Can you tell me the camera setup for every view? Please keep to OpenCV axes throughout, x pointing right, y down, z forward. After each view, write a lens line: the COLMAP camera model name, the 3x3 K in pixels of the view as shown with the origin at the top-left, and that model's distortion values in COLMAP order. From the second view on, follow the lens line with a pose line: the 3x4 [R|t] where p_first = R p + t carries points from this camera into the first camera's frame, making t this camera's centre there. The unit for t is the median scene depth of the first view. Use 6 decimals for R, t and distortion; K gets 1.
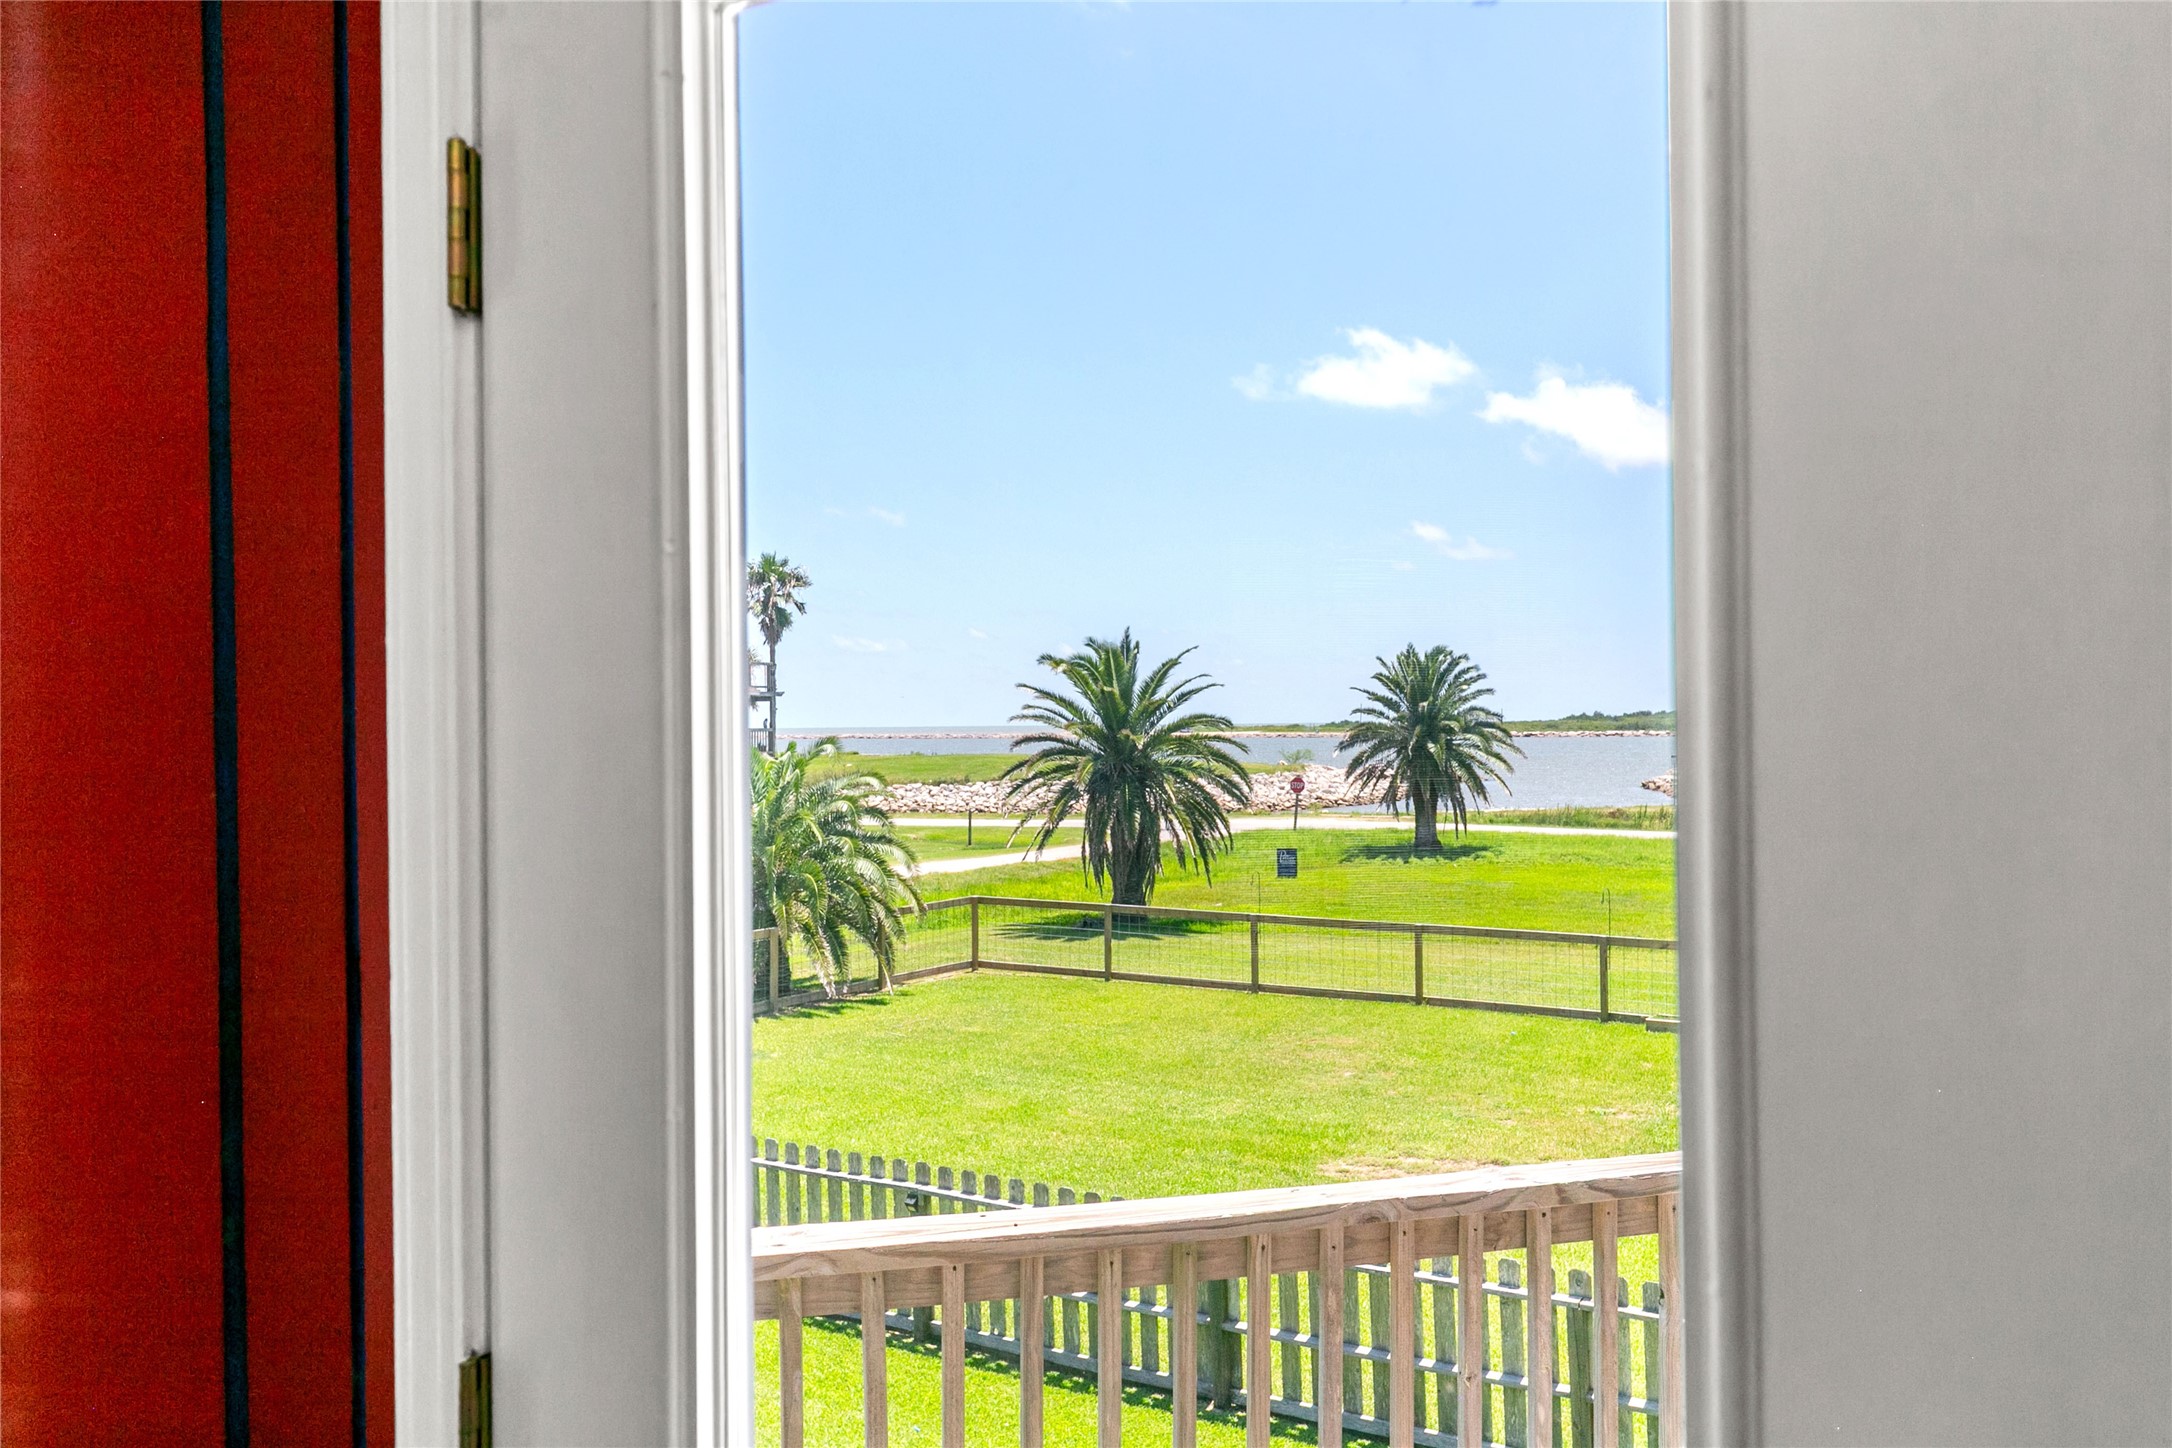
lens RADIAL K [[1755.4, 0, 1096.3], [0, 1755.4, 703.6], [0, 0, 1]] dist [0.010764, 0.001365]
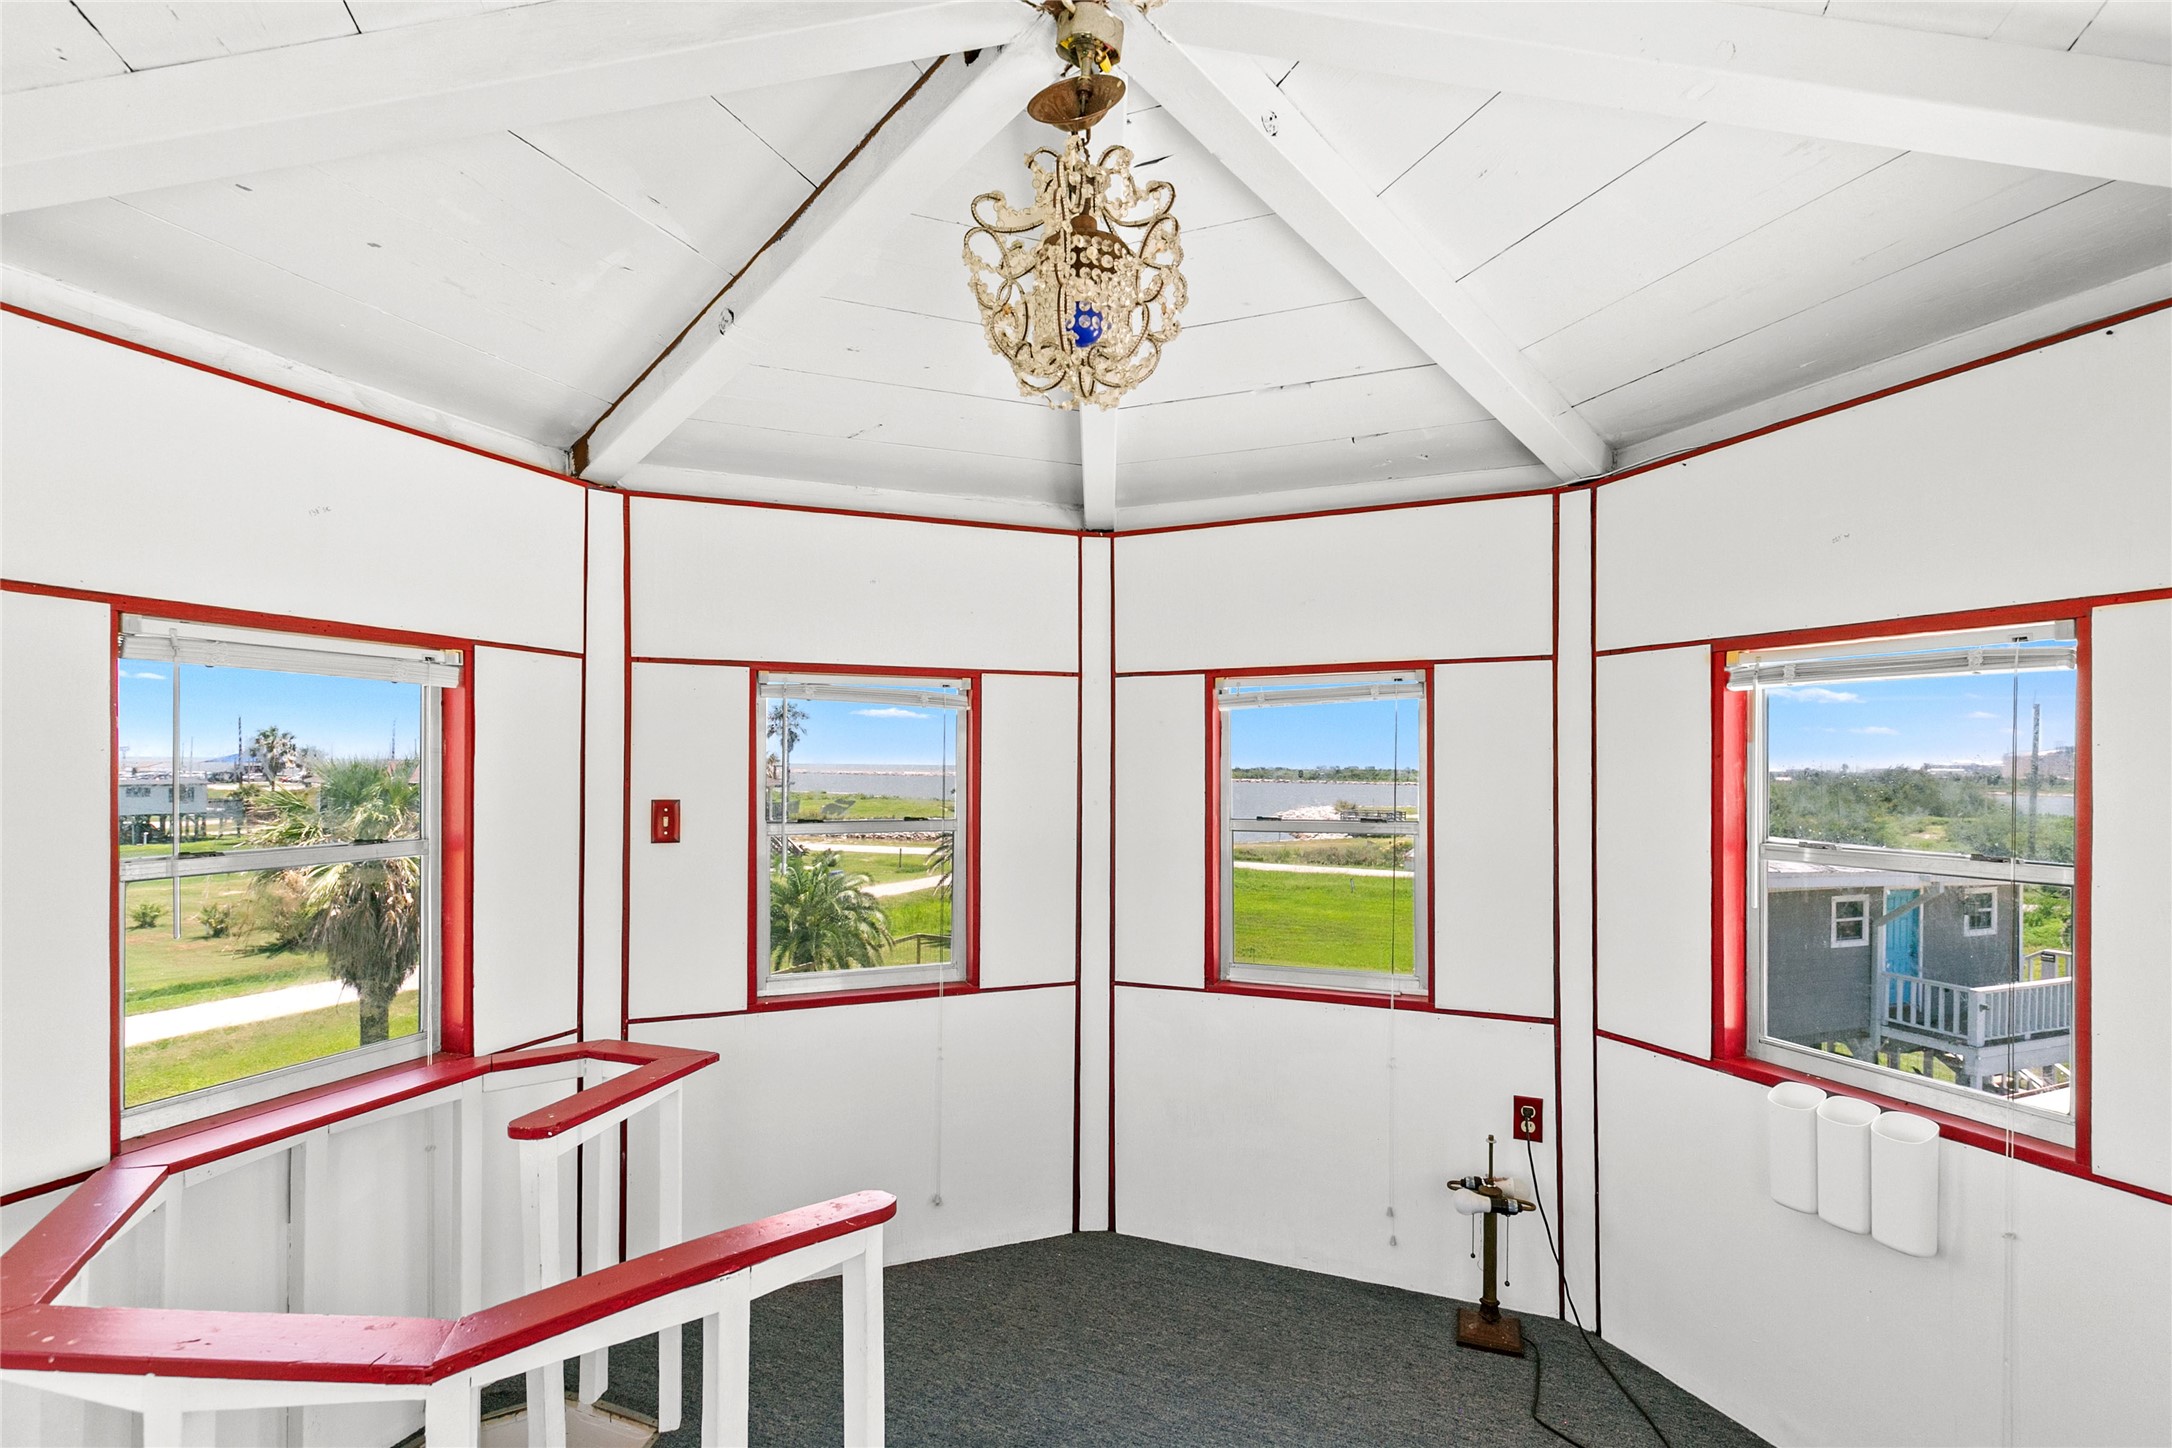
lens RADIAL K [[990.1, 0, 1096.2], [0, 990.1, 766.1], [0, 0, 1]] dist [0.010792, -0.002509]
pose [[0.990372, 0.020639, 0.136882, -0.031761], [-0.022502, 0.999674, 0.012074, -0.086379], [-0.136589, -0.015037, 0.990514, -0.058315]]
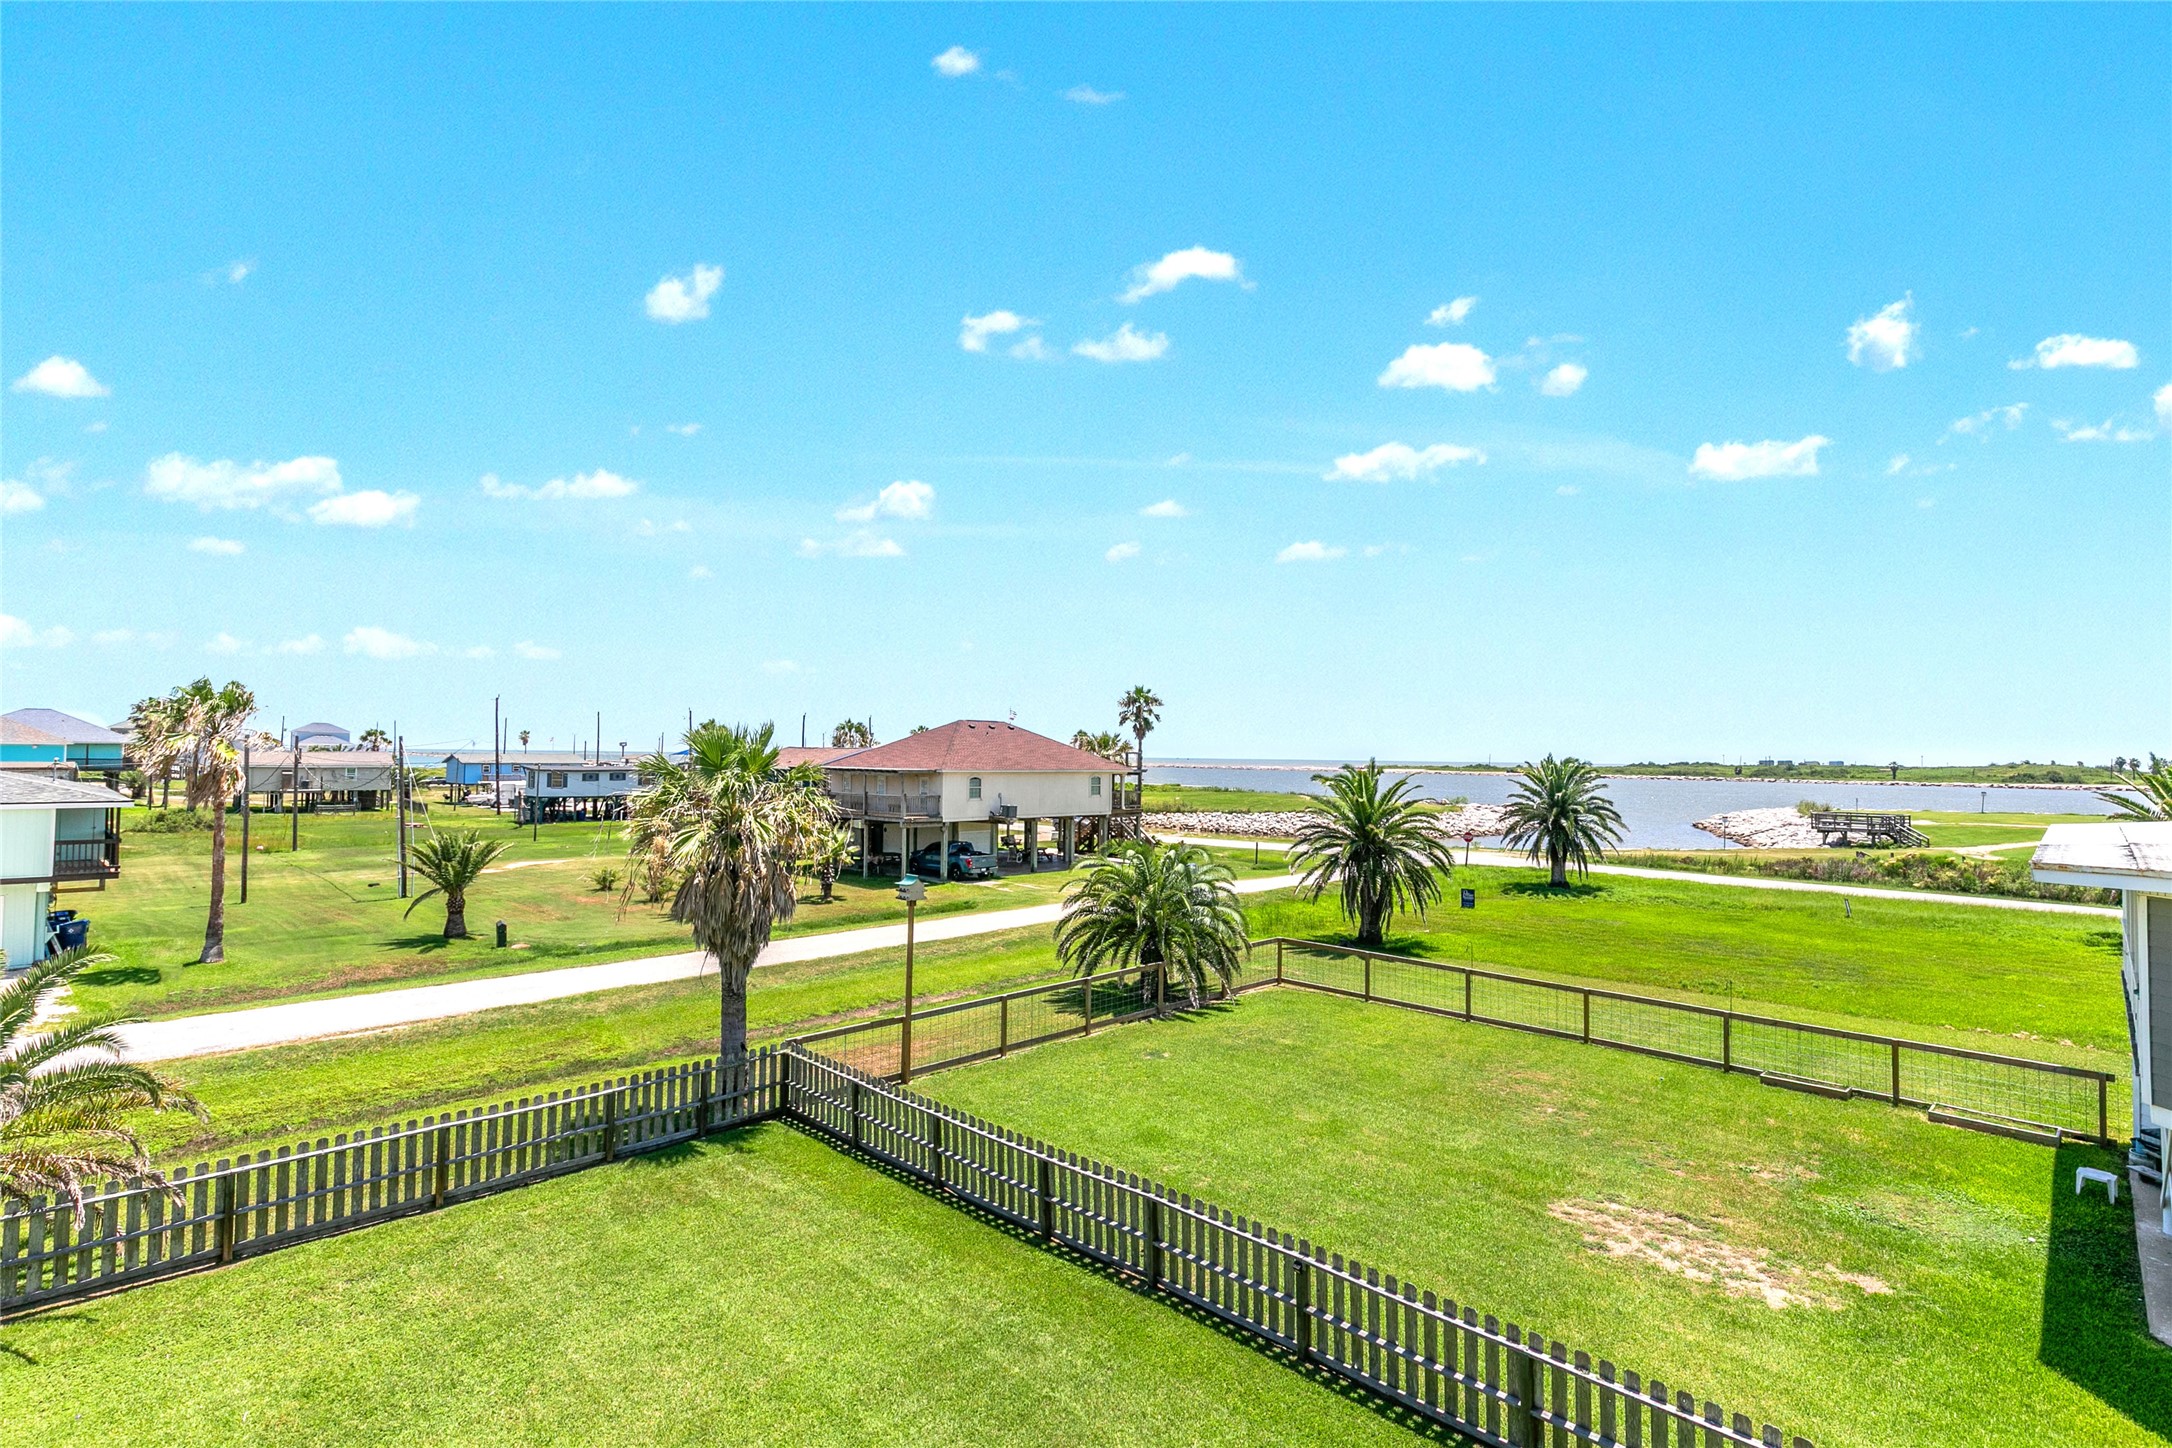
lens RADIAL K [[1035.9, 0, 1094.5], [0, 1035.9, 732.4], [0, 0, 1]] dist [0.001415, -0.000466]
pose [[0.977449, 0.016919, -0.210494, -0.040021], [-0.019069, 0.999785, -0.008189, -0.069363], [0.210310, 0.012018, 0.977561, 0.035517]]
